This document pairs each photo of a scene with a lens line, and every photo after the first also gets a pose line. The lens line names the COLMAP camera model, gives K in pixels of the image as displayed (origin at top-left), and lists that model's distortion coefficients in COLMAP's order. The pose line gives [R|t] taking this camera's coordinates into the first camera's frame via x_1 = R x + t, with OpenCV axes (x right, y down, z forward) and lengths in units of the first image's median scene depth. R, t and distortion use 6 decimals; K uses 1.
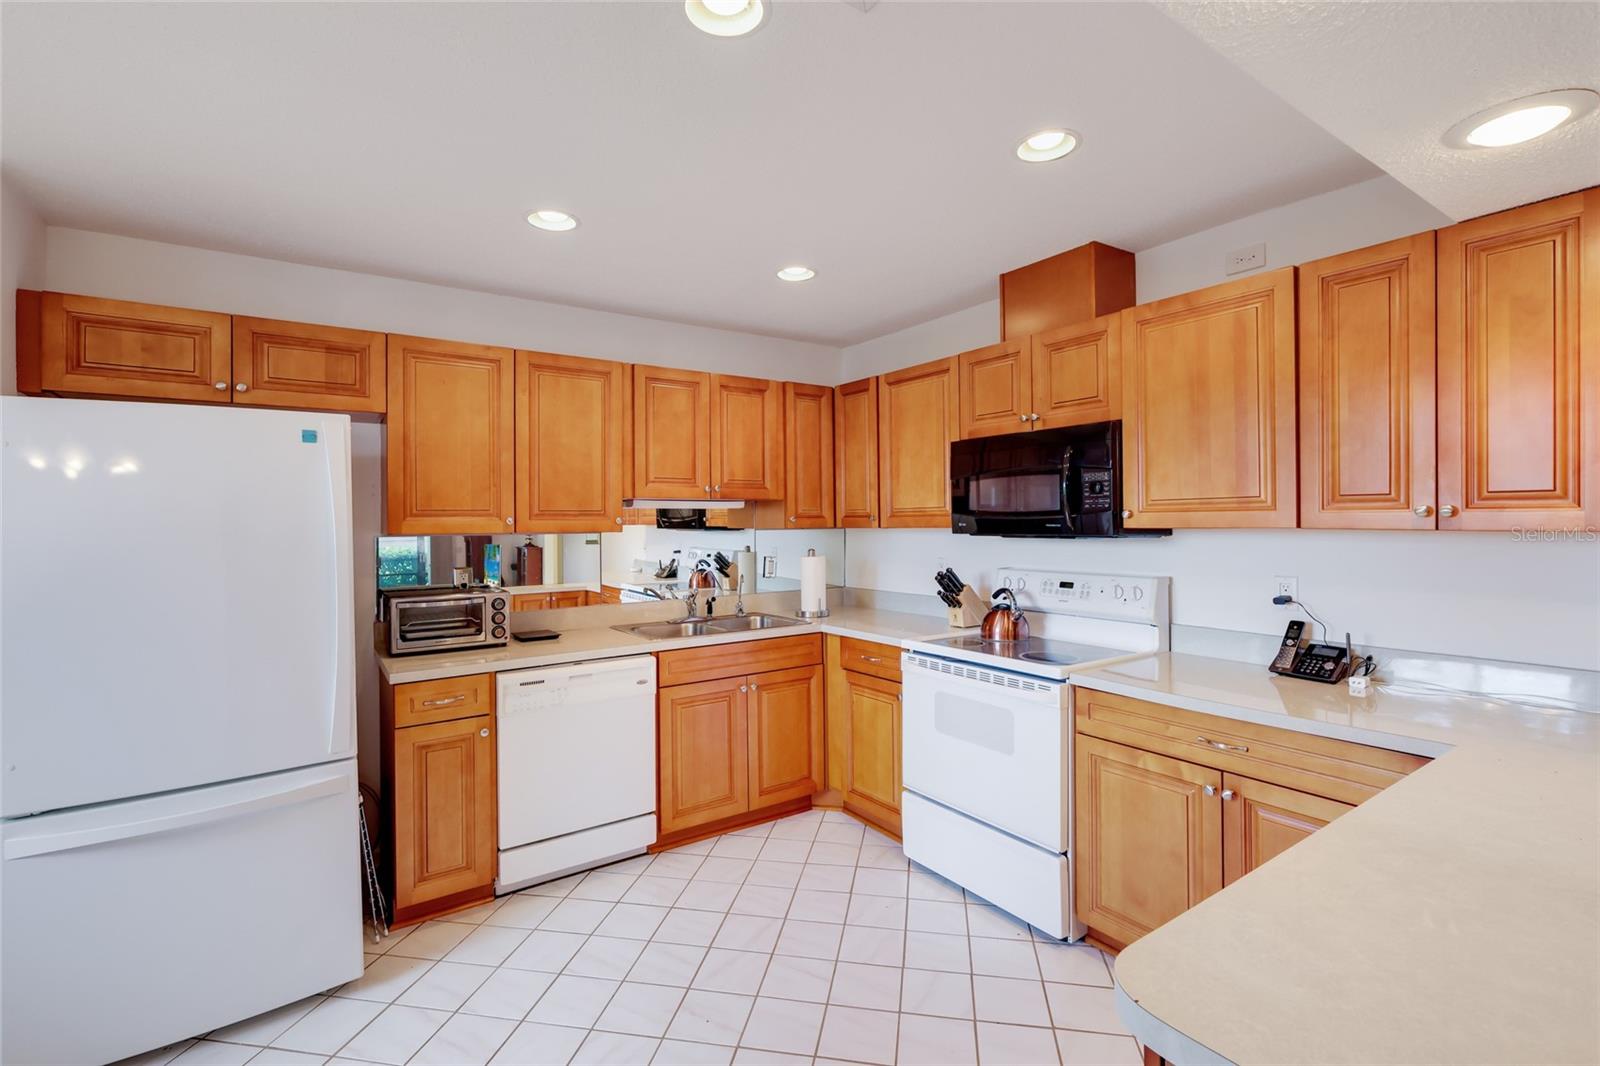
lens RADIAL K [[712.9, 0, 783.9], [0, 712.9, 526.7], [0, 0, 1]] dist [-0.002705, -0.000090]
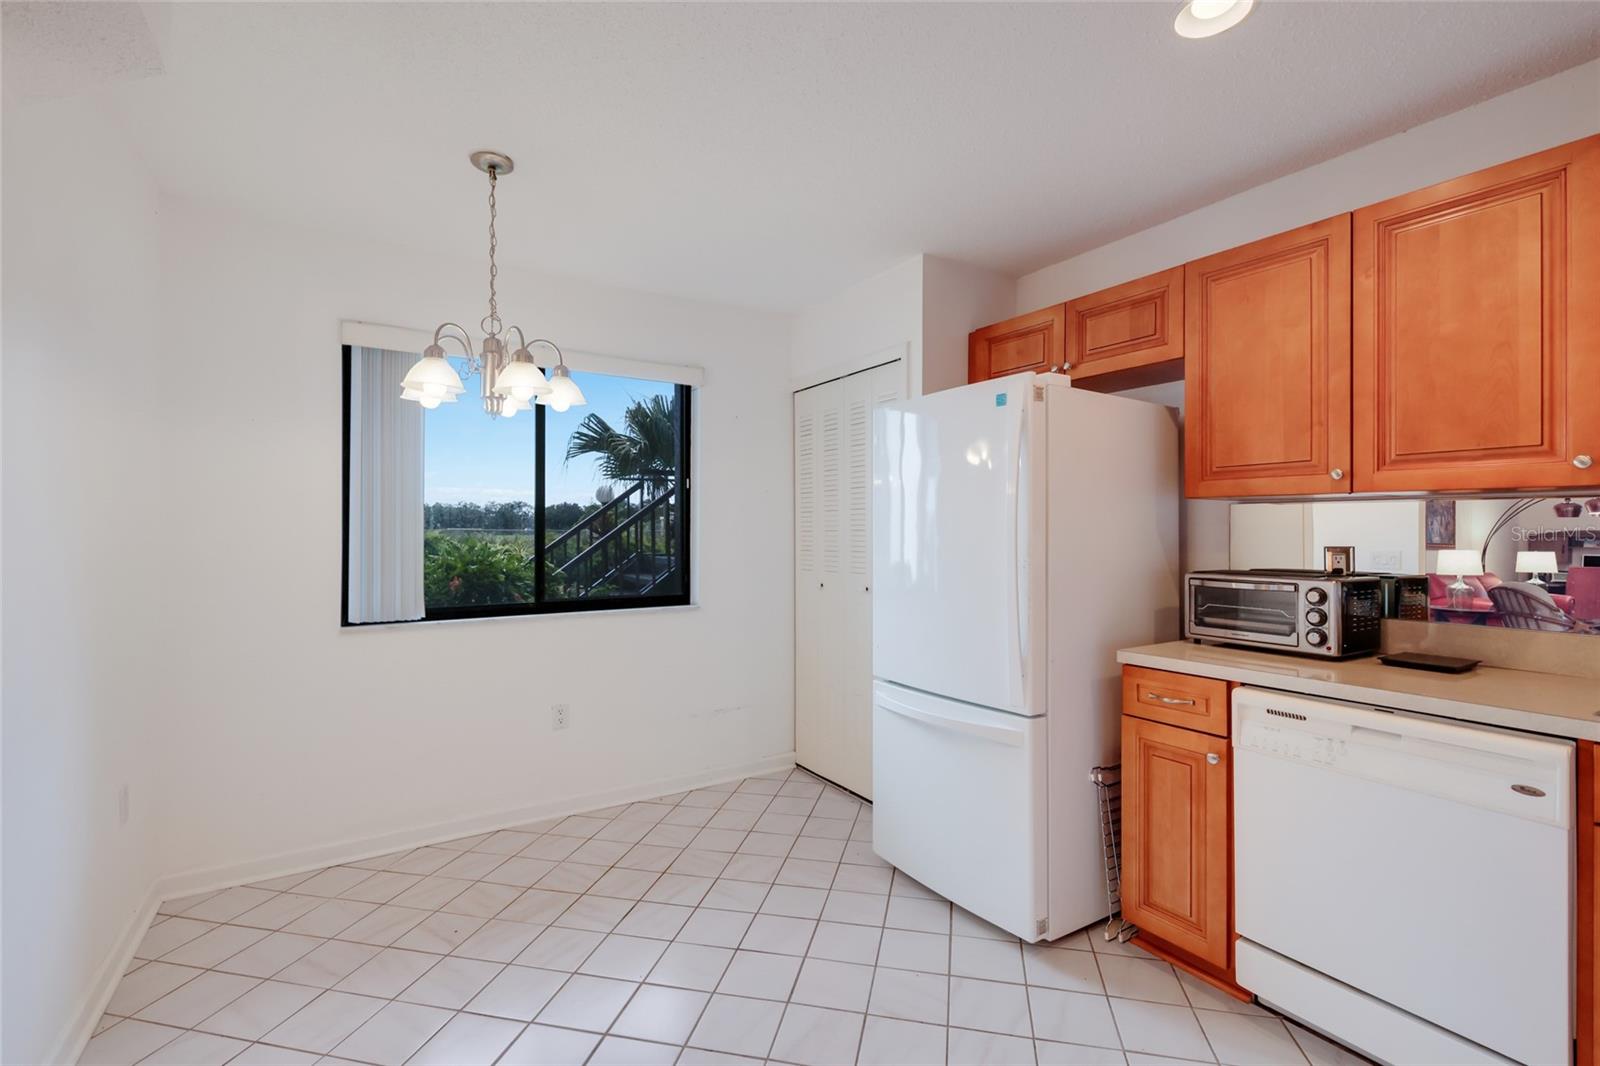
lens RADIAL K [[712.9, 0, 800.8], [0, 712.9, 524.5], [0, 0, 1]] dist [-0.002705, -0.000090]
pose [[-0.020911, 0.004550, -0.999771, 0.321047], [-0.005579, 0.999974, 0.004667, 0.042580], [0.999766, 0.005675, -0.020885, 0.569515]]
